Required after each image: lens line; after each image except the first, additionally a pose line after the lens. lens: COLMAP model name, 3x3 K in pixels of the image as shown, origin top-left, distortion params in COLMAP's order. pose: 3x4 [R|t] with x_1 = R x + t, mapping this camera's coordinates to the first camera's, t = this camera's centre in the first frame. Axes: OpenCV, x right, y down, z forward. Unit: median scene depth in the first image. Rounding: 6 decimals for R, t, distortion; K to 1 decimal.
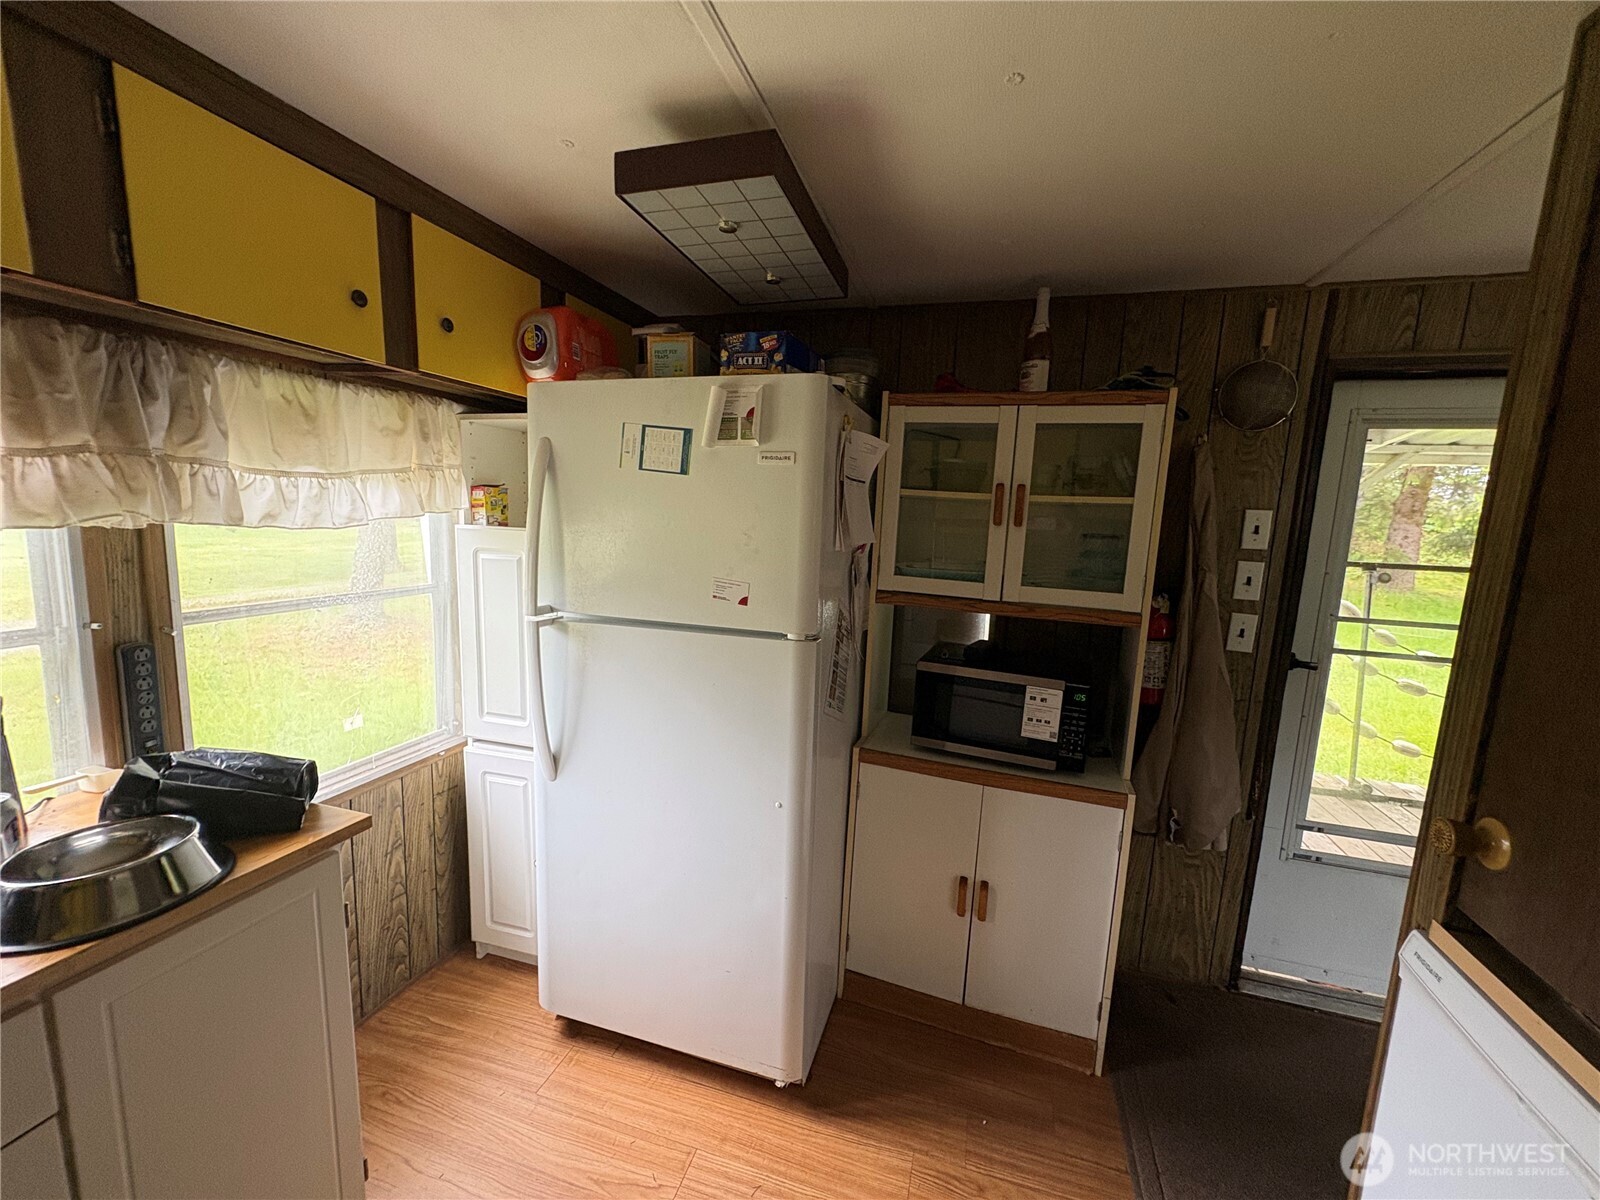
lens RADIAL K [[639.5, 0, 798.8], [0, 639.5, 605.2], [0, 0, 1]] dist [0.001247, -0.000148]
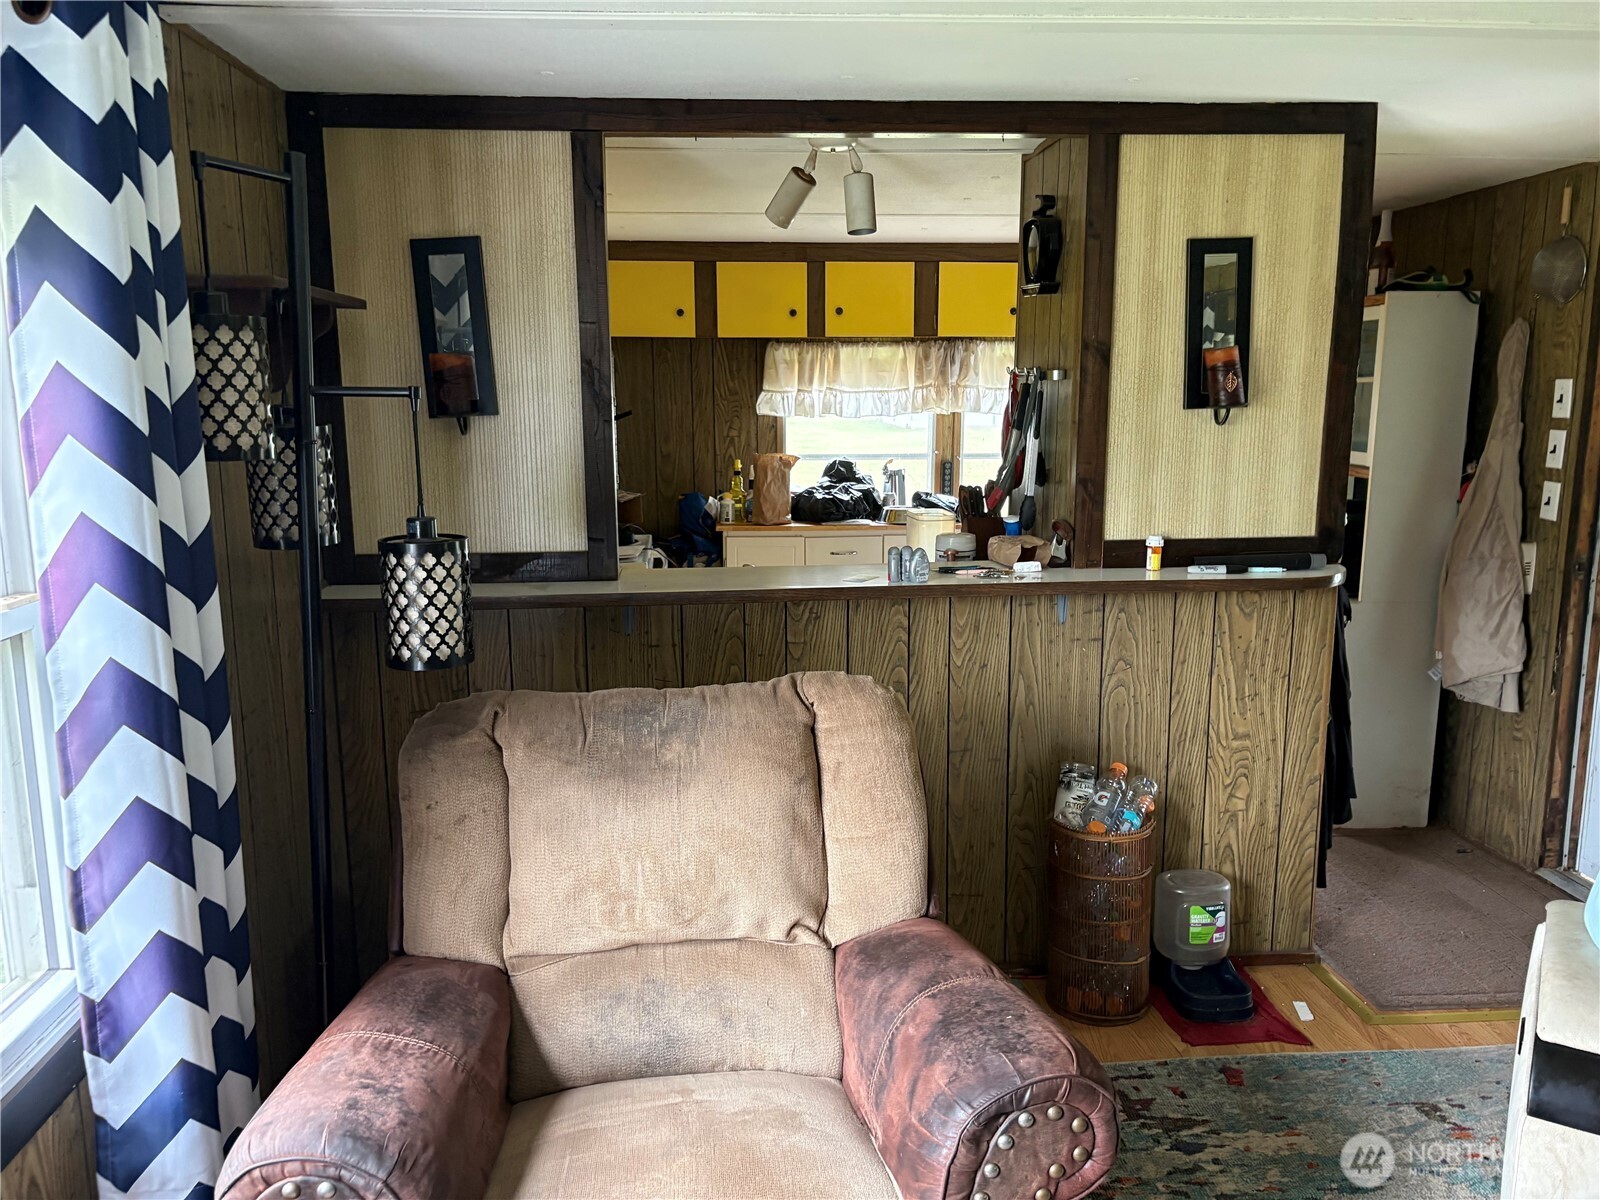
lens RADIAL K [[1221.2, 0, 797.9], [0, 1221.2, 599.7], [0, 0, 1]] dist [0.008259, 0.001599]
pose [[0.360026, 0.118456, -0.925391, 2.158879], [-0.113813, 0.990075, 0.082456, 0.180332], [0.925974, 0.075635, 0.369935, -0.843094]]
